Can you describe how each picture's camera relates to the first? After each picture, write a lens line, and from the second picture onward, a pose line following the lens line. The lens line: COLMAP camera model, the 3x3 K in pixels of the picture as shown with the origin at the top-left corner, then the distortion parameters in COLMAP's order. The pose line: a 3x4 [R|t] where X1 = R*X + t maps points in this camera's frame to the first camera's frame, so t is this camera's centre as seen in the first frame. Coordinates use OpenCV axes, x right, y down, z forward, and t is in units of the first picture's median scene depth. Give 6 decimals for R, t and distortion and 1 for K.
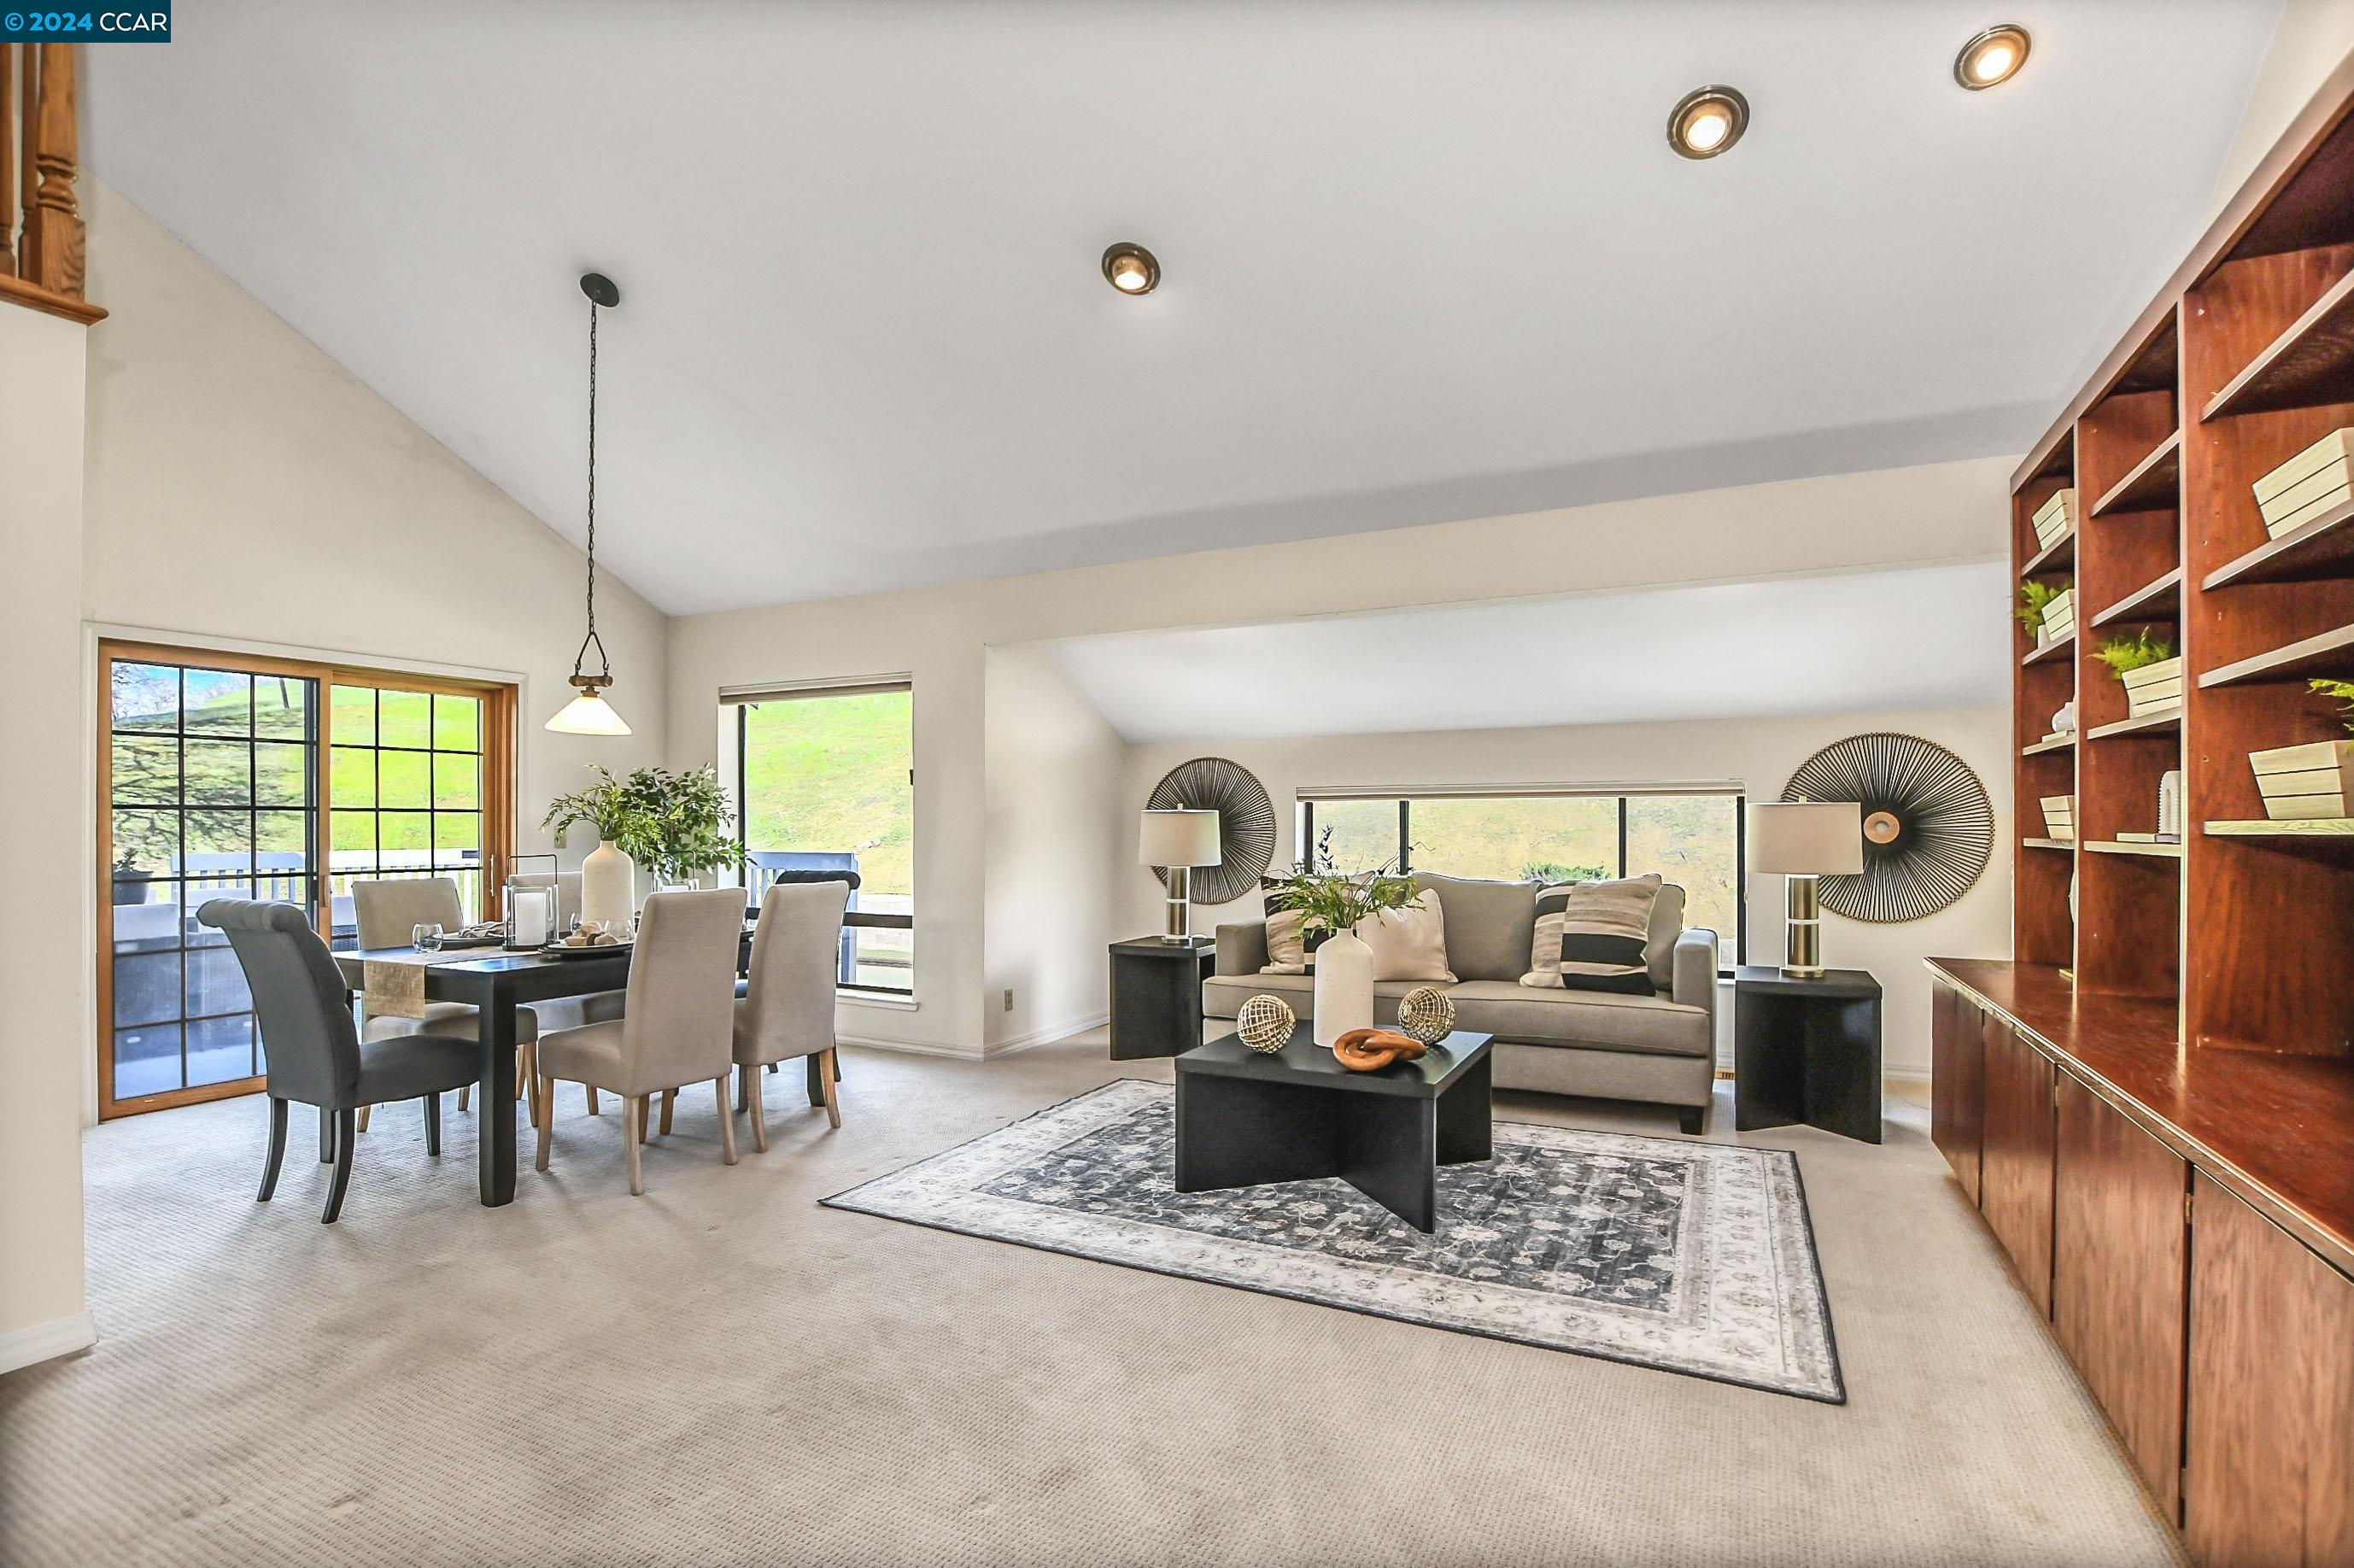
lens RADIAL K [[1106.3, 0, 1170.1], [0, 1106.3, 829.9], [0, 0, 1]] dist [-0.030513, -0.000474]
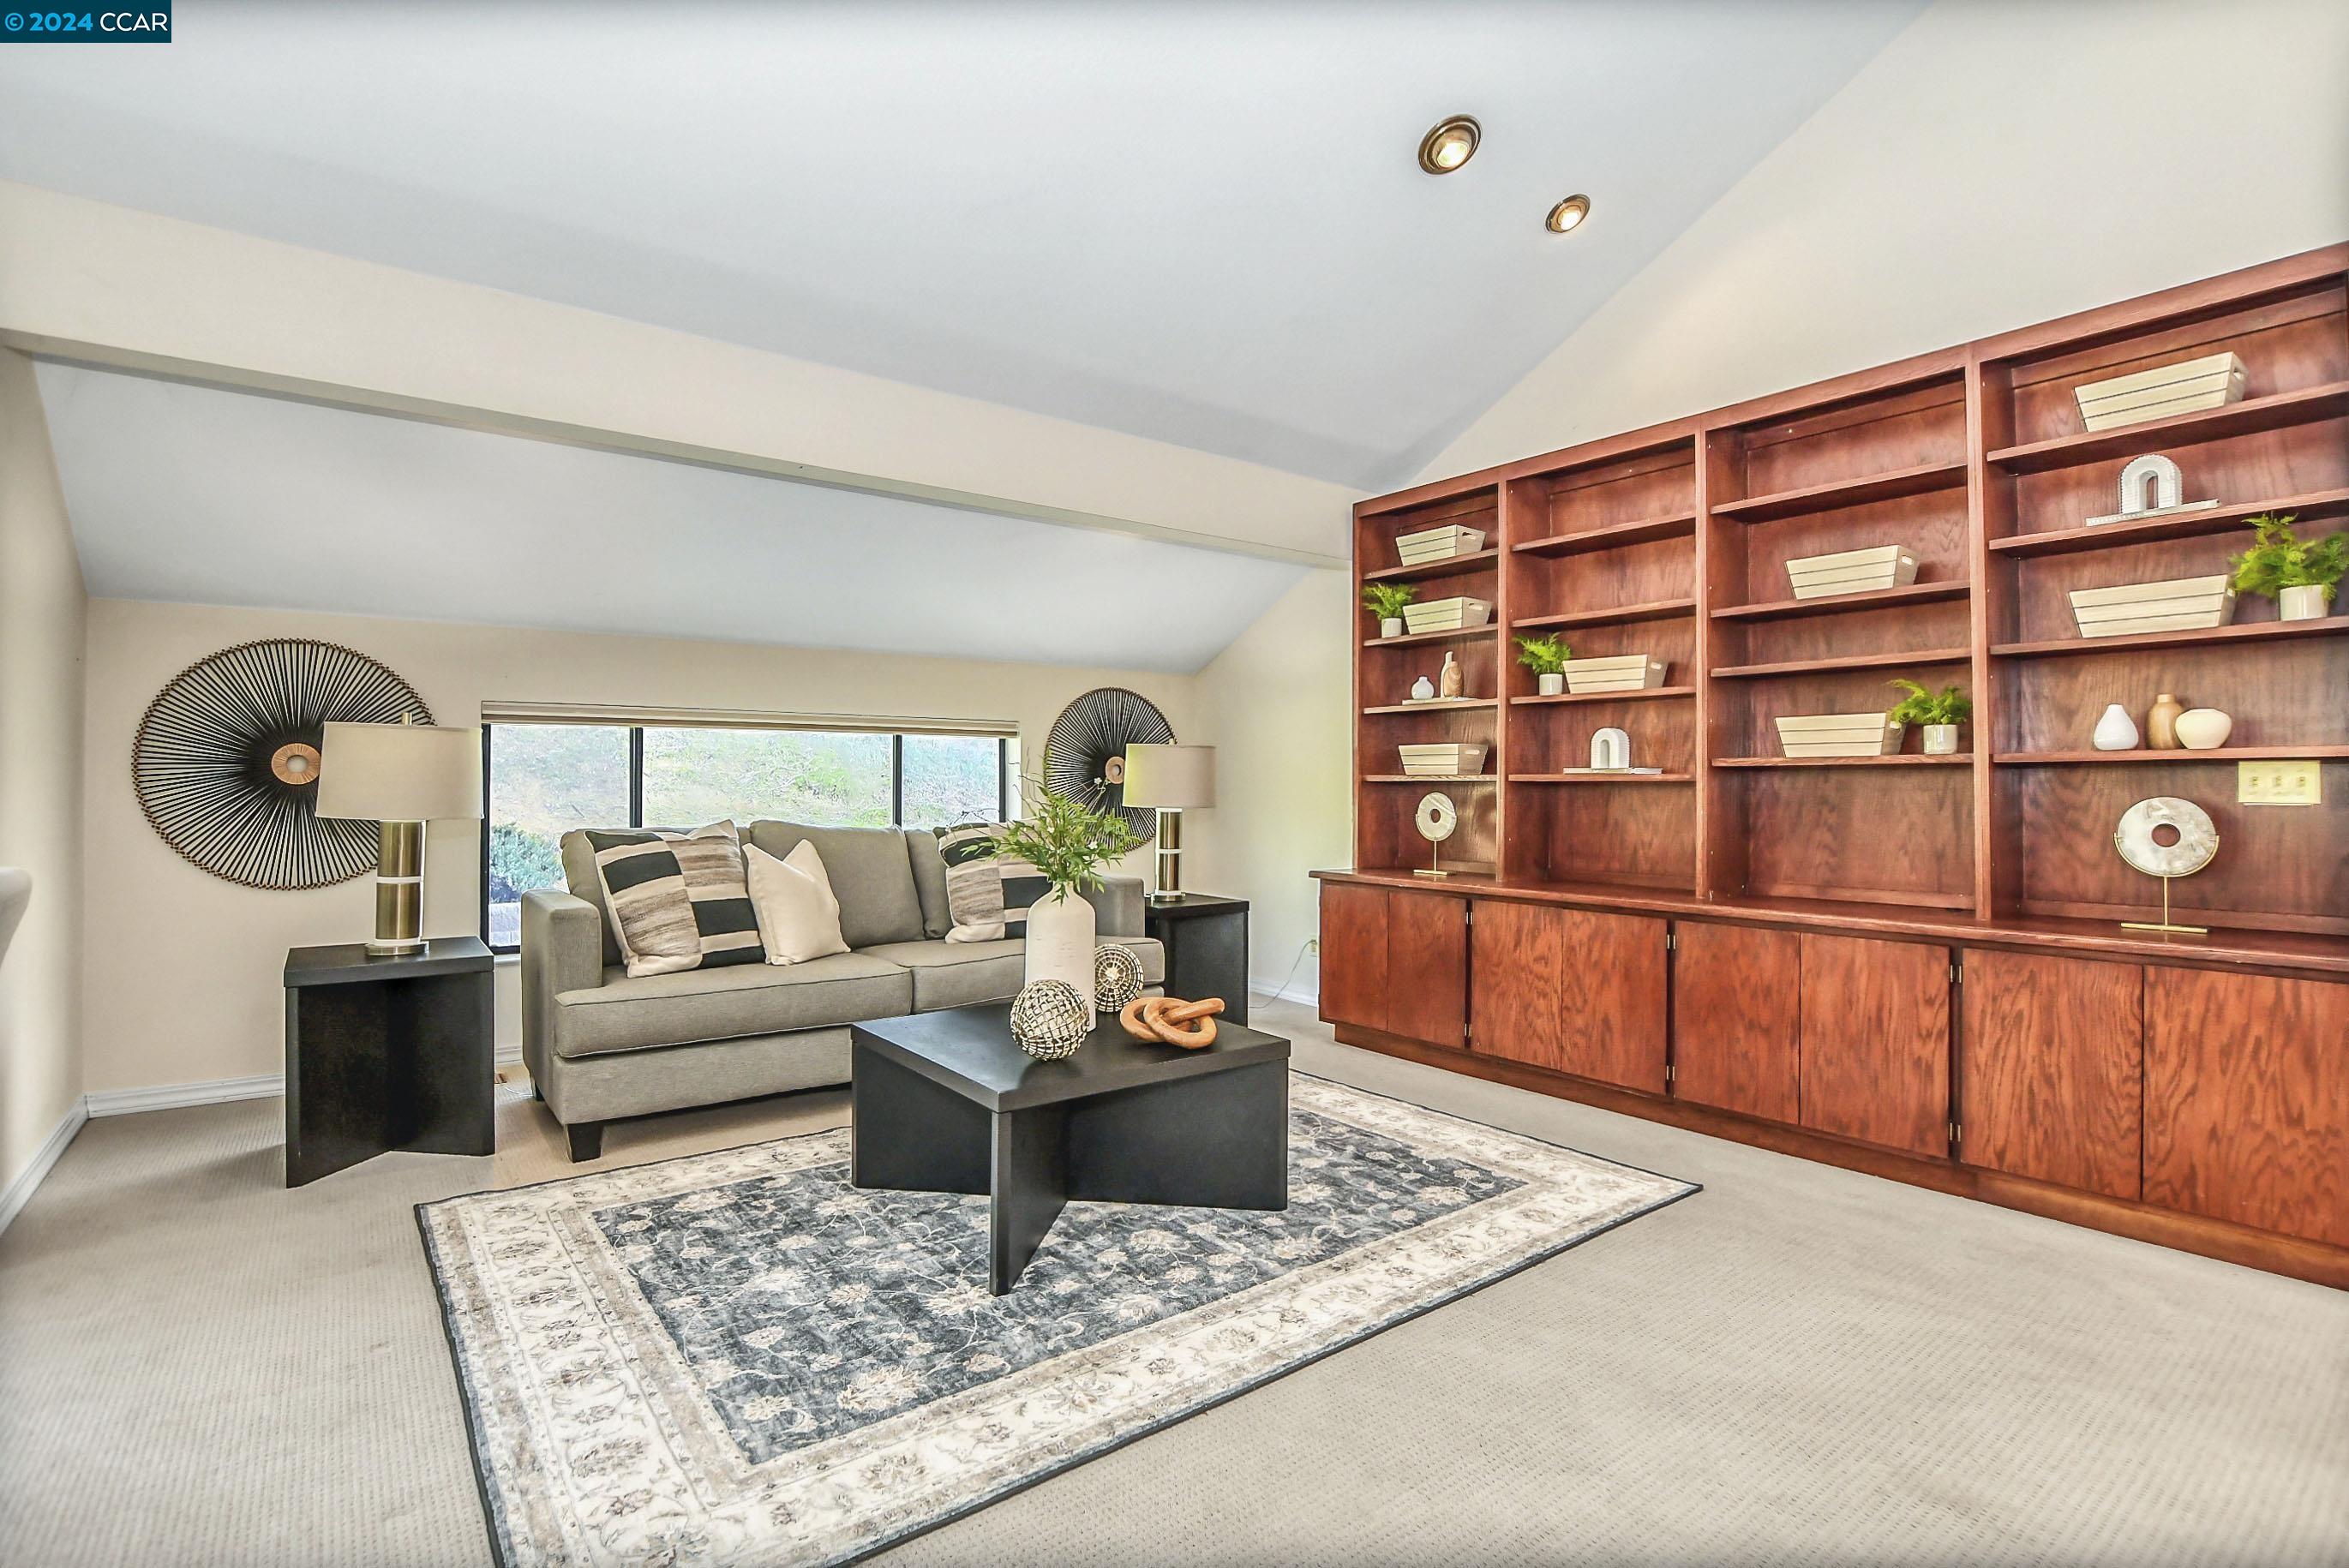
lens RADIAL K [[1110.8, 0, 1184.5], [0, 1110.8, 793.9], [0, 0, 1]] dist [-0.035883, 0.006998]
pose [[0.426127, -0.001677, 0.904662, -0.563542], [-0.003599, 0.999987, 0.003549, 0.026601], [-0.904656, -0.004769, 0.426116, 0.646645]]
